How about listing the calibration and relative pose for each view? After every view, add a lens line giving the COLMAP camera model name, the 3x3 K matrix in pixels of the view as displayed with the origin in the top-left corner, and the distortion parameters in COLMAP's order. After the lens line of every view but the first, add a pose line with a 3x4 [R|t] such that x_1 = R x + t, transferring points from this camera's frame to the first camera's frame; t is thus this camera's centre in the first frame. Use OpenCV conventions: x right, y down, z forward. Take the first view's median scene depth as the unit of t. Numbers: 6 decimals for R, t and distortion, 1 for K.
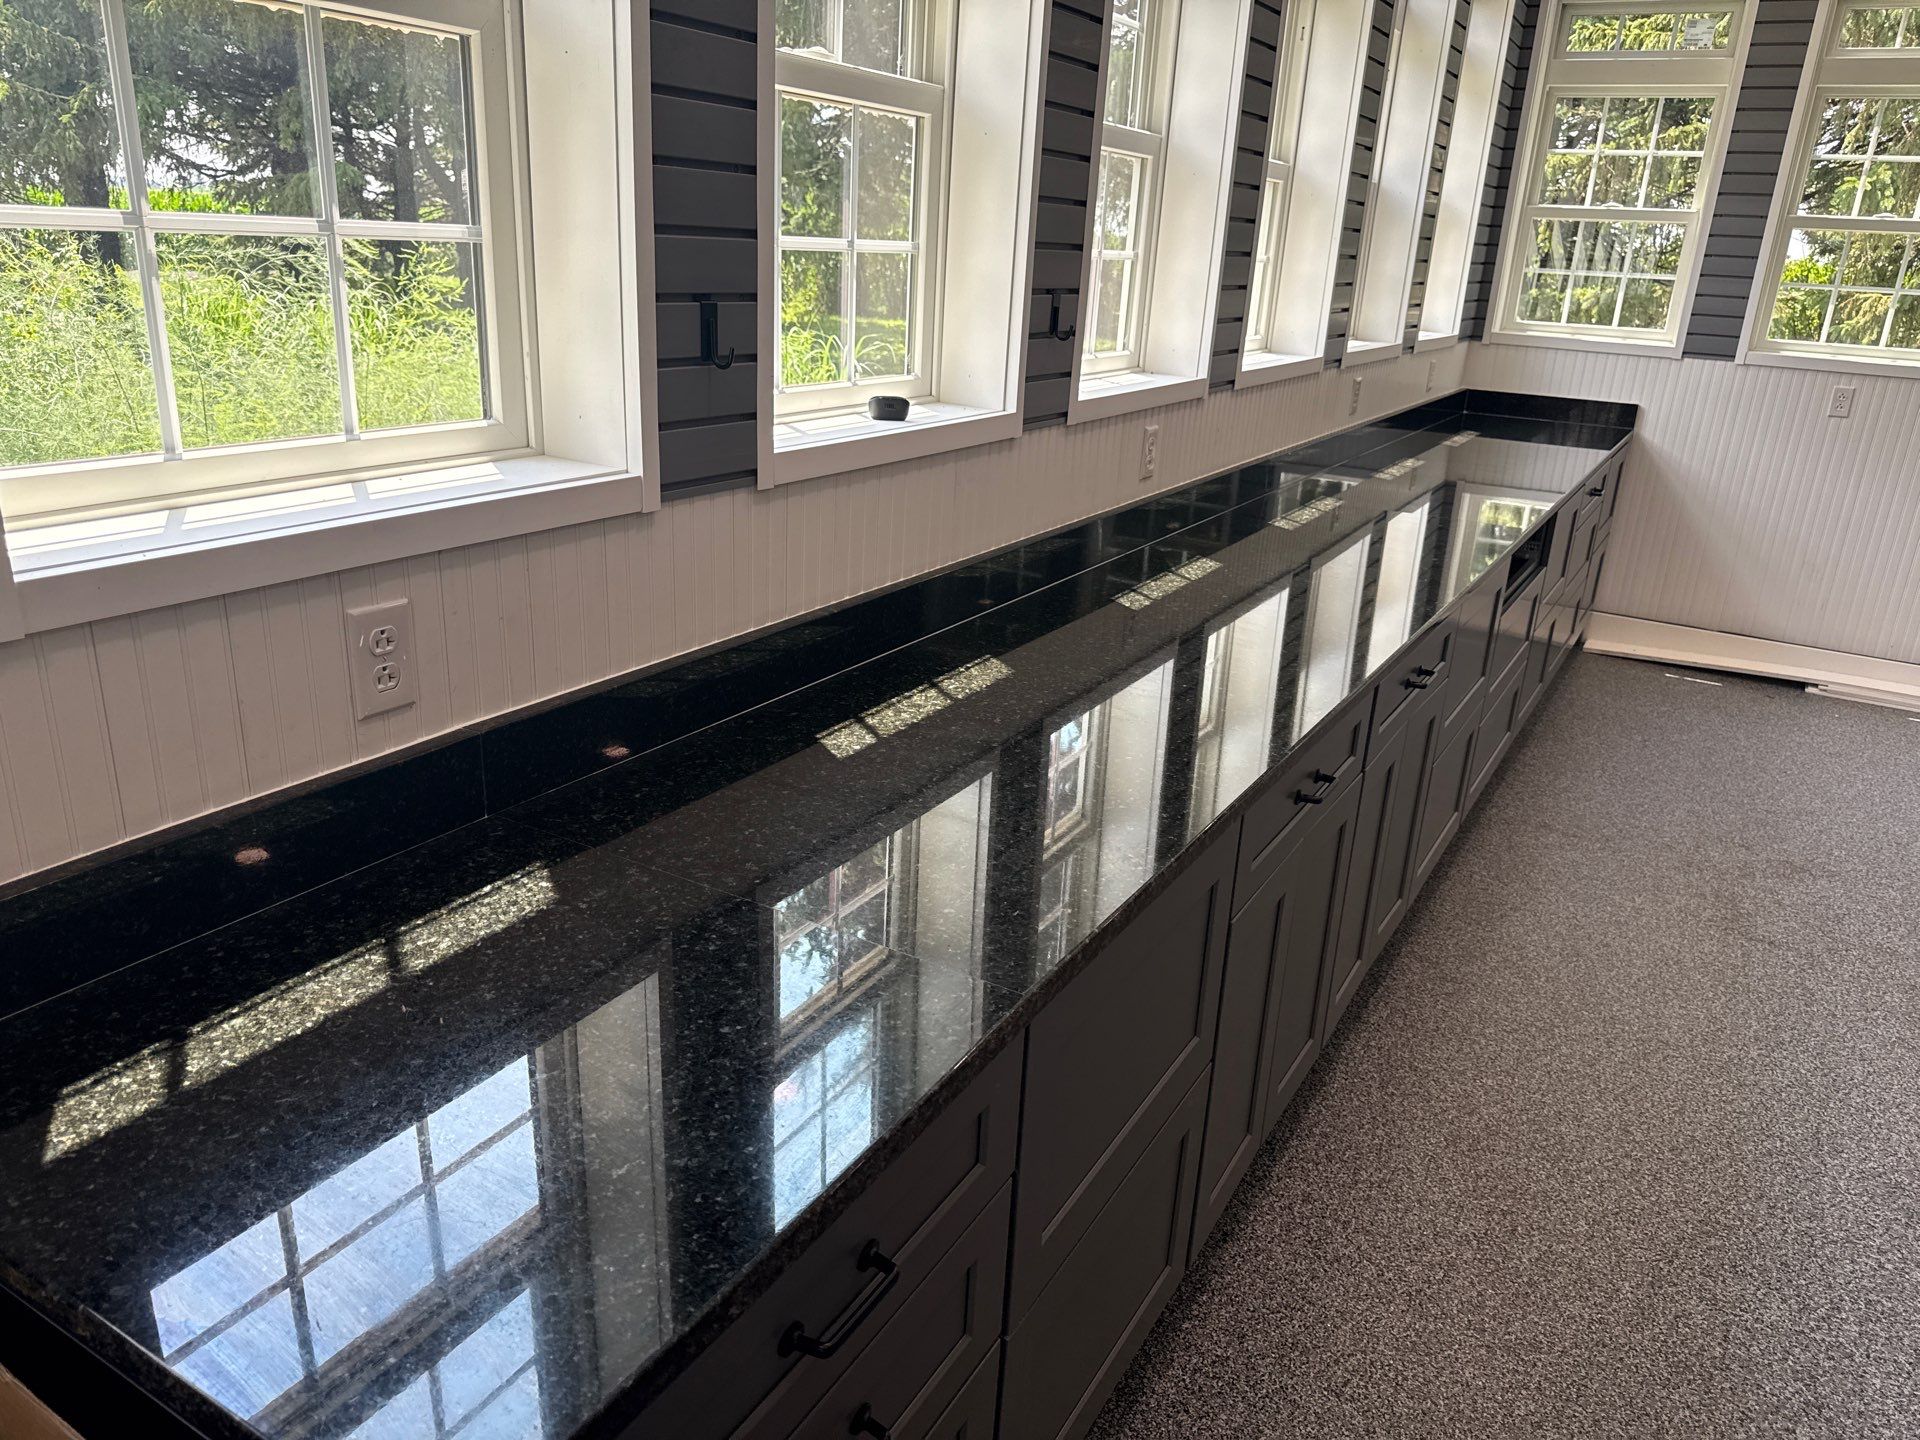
lens RADIAL K [[1360.5, 0, 892.0], [0, 1360.5, 735.2], [0, 0, 1]] dist [0.002274, -0.023197]
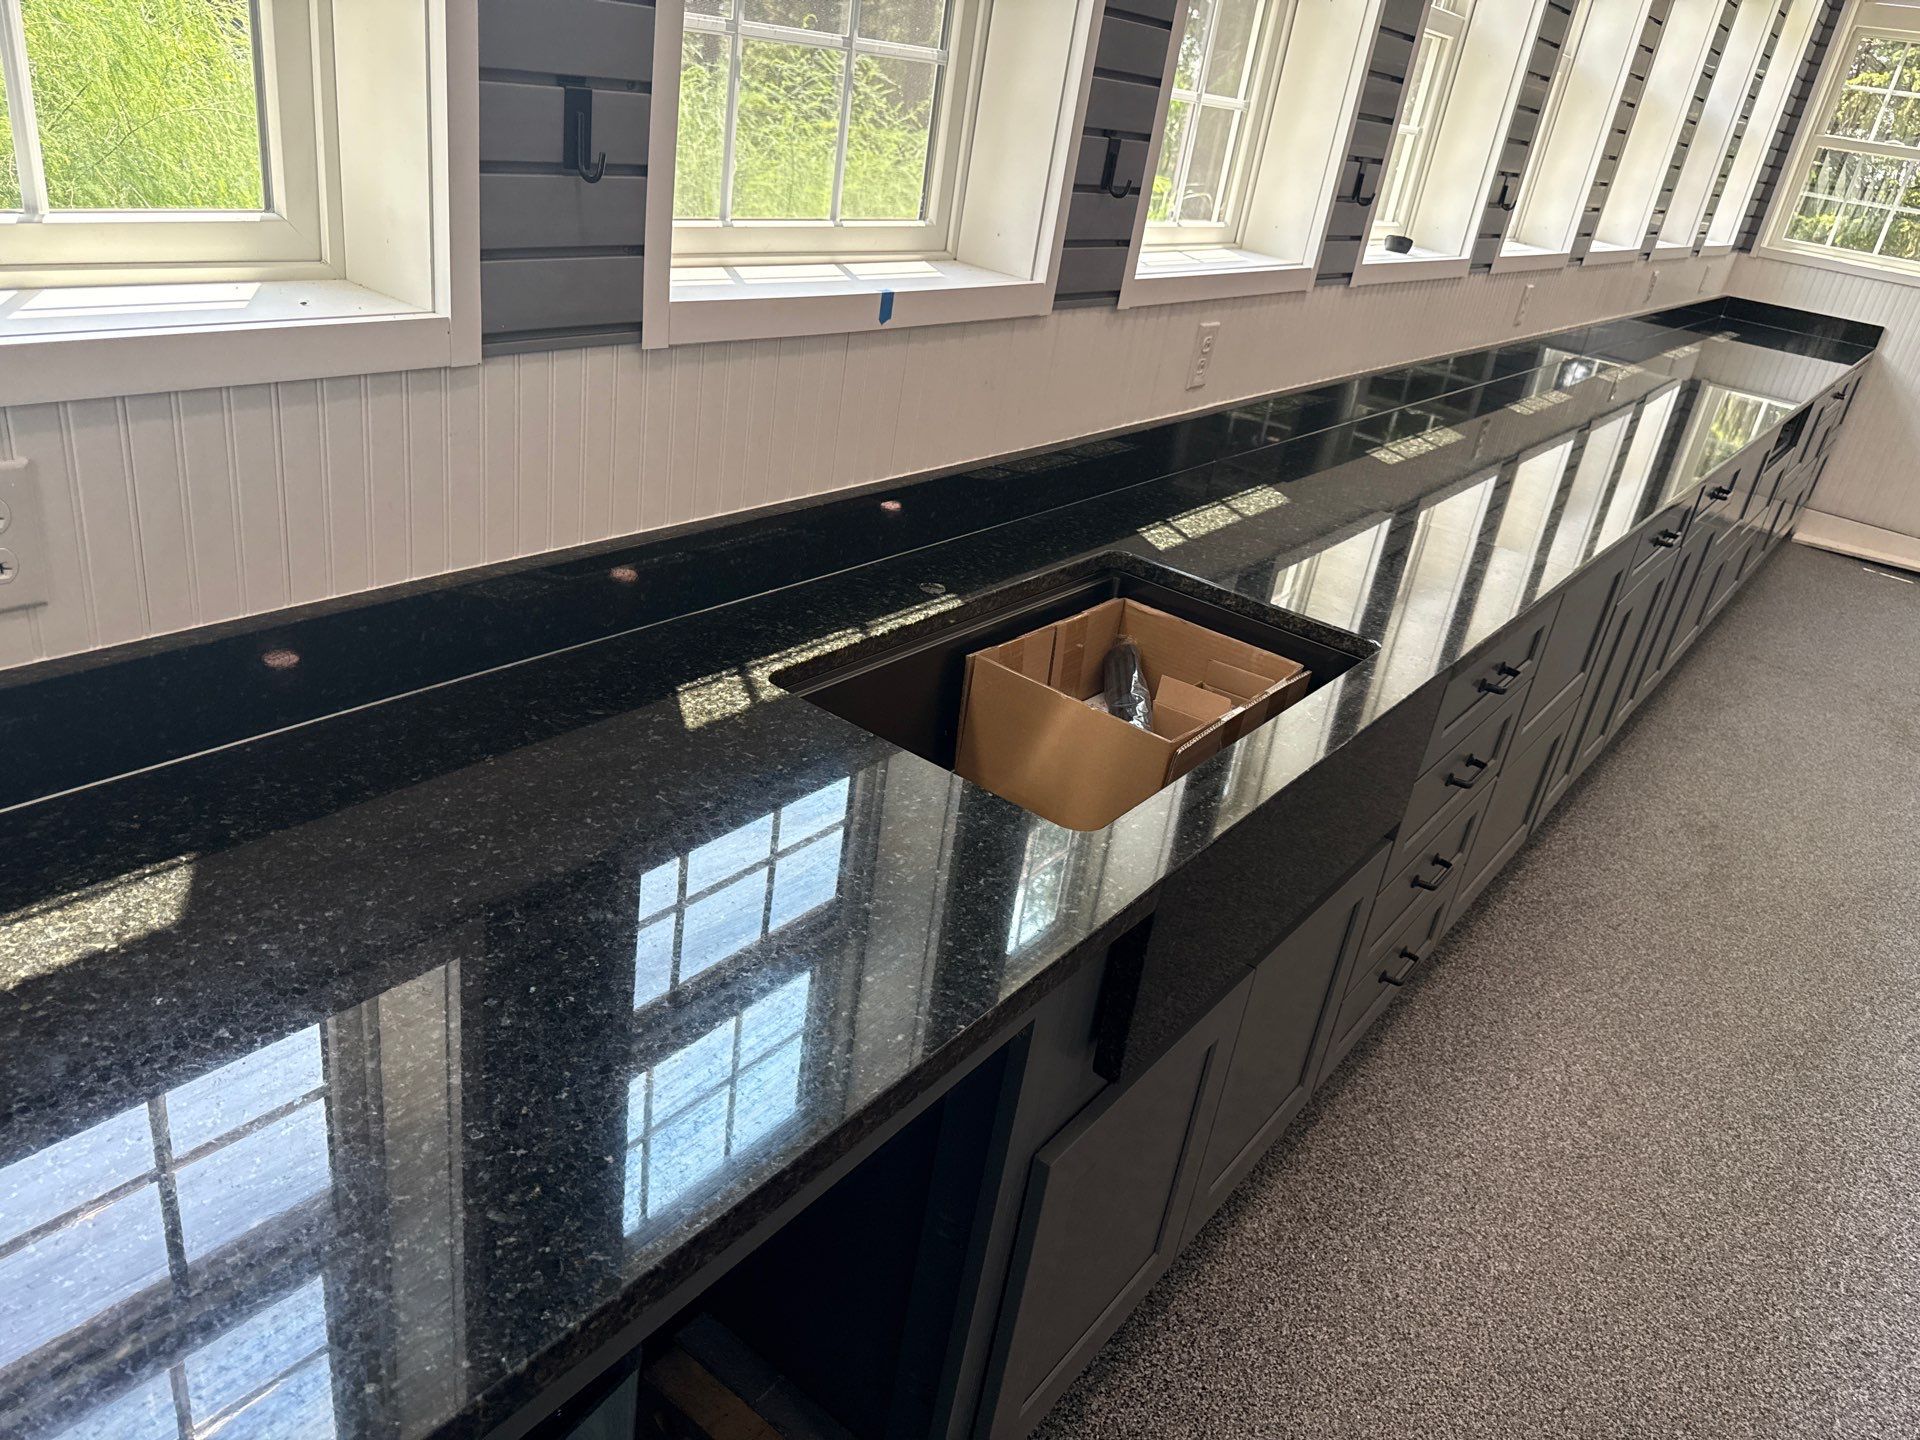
lens RADIAL K [[1360.5, 0, 997.6], [0, 1360.5, 733.9], [0, 0, 1]] dist [0.002274, -0.023197]
pose [[0.992397, 0.121604, -0.019010, -0.111689], [-0.118933, 0.987207, 0.106194, 0.055272], [0.031681, -0.103126, 0.994164, -0.167032]]
